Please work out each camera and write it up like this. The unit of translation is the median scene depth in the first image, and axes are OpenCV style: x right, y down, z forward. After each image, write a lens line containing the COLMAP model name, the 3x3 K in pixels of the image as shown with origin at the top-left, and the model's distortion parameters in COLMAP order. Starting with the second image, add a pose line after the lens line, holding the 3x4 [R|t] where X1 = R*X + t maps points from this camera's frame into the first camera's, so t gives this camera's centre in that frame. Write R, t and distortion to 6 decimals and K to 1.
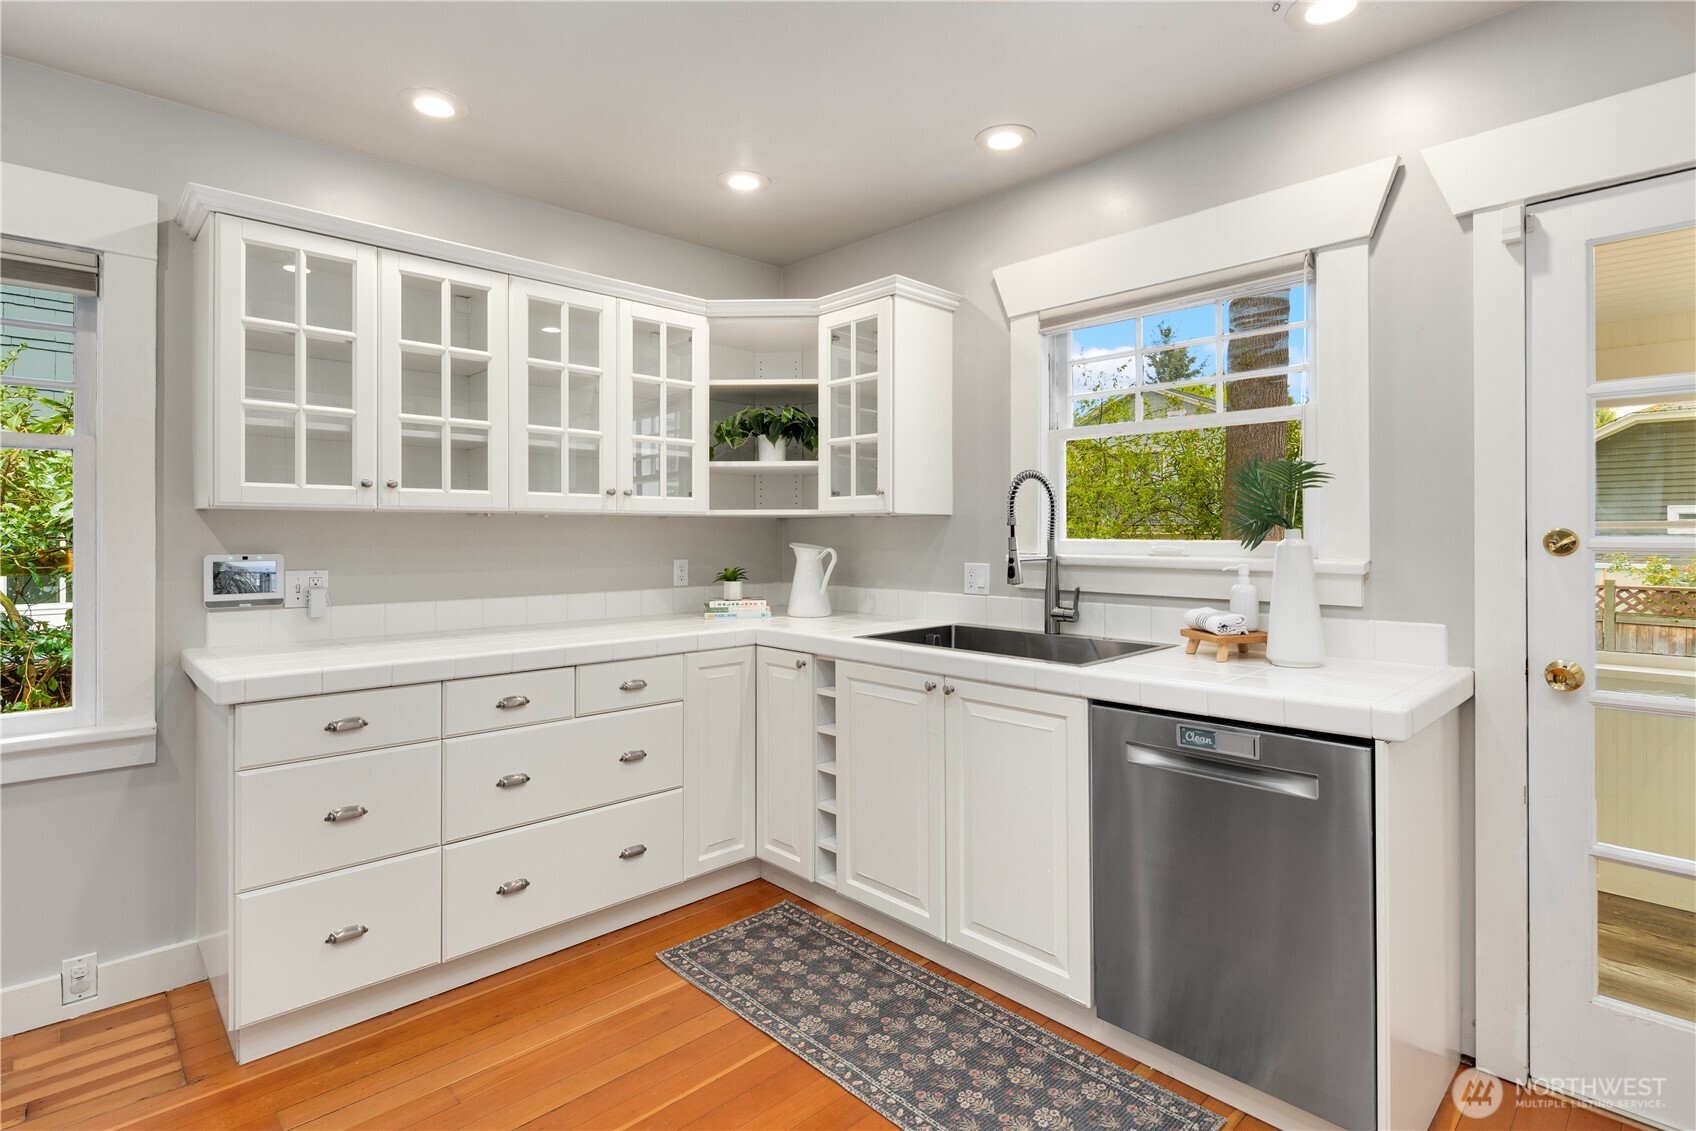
lens RADIAL K [[824.1, 0, 844.6], [0, 824.1, 534.8], [0, 0, 1]] dist [0.000493, -0.000734]
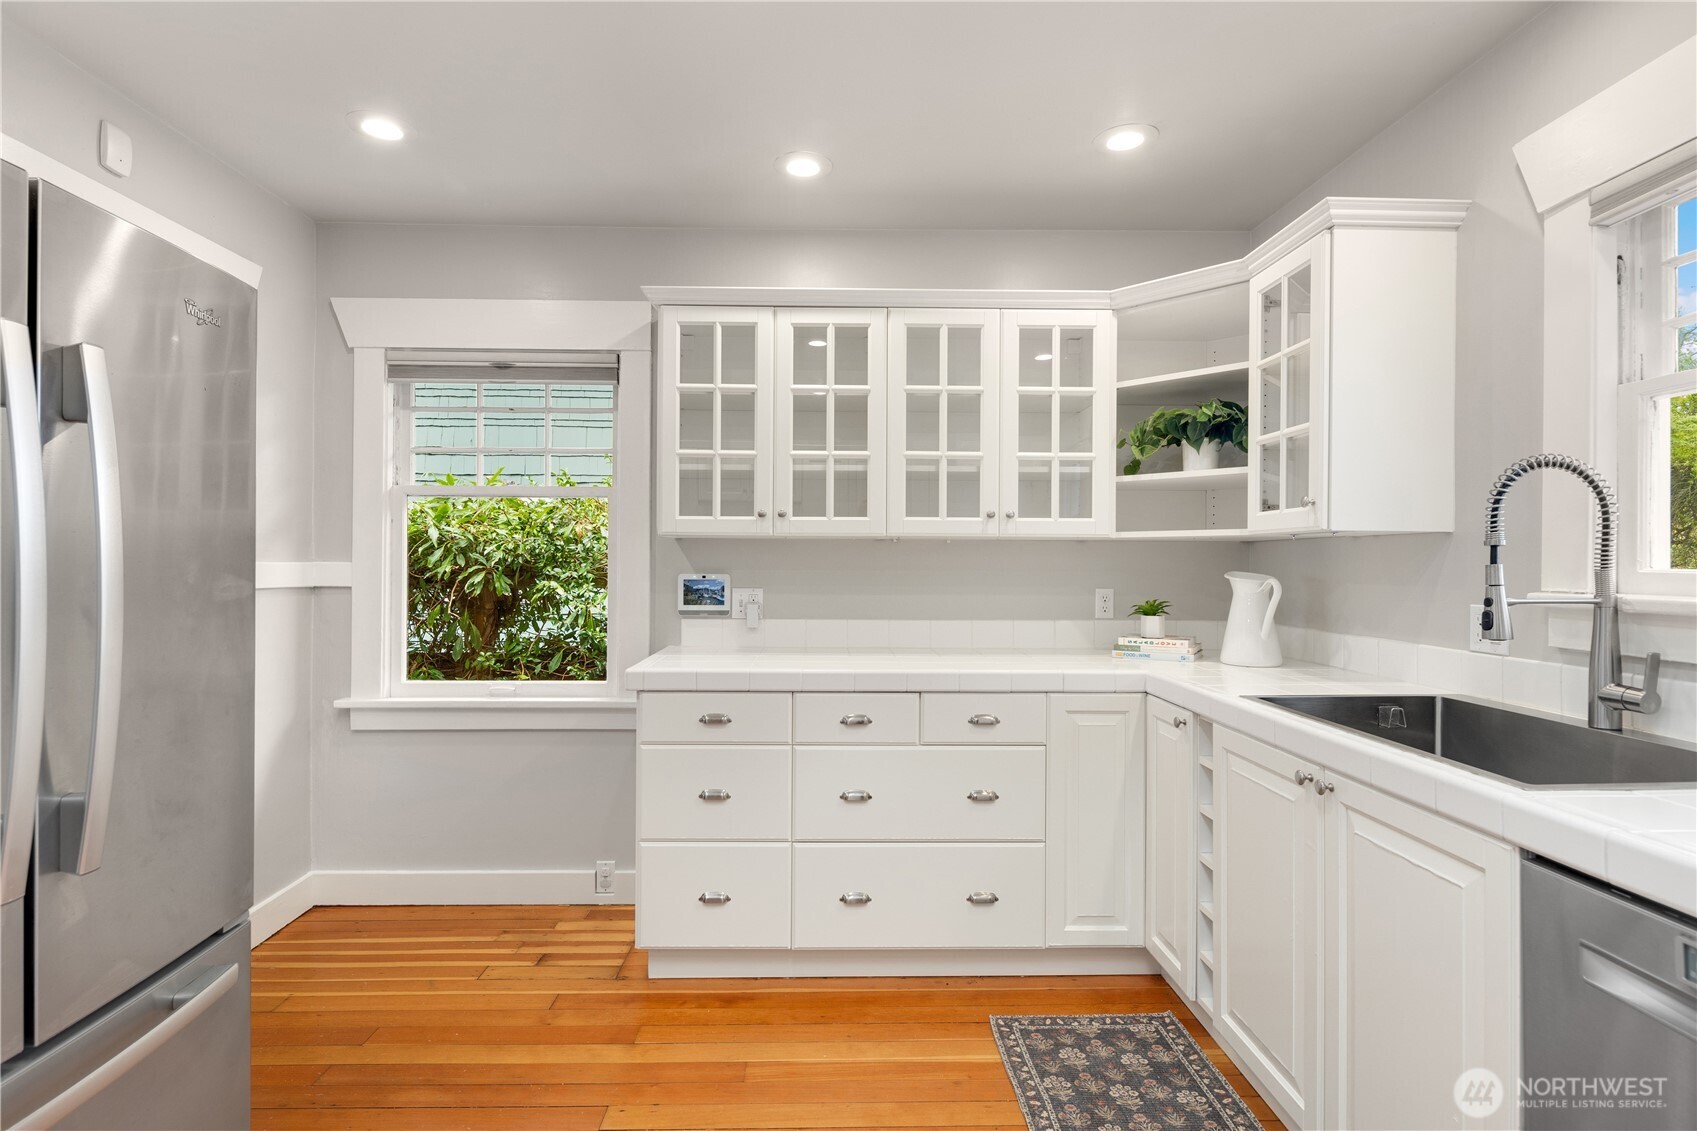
lens RADIAL K [[822.6, 0, 848.5], [0, 822.6, 565.5], [0, 0, 1]] dist [0.004034, -0.001328]
pose [[0.742996, 0.007218, -0.669257, 0.244591], [-0.005635, 0.999974, 0.004528, 0.003374], [0.669272, 0.000407, 0.743017, 0.197026]]
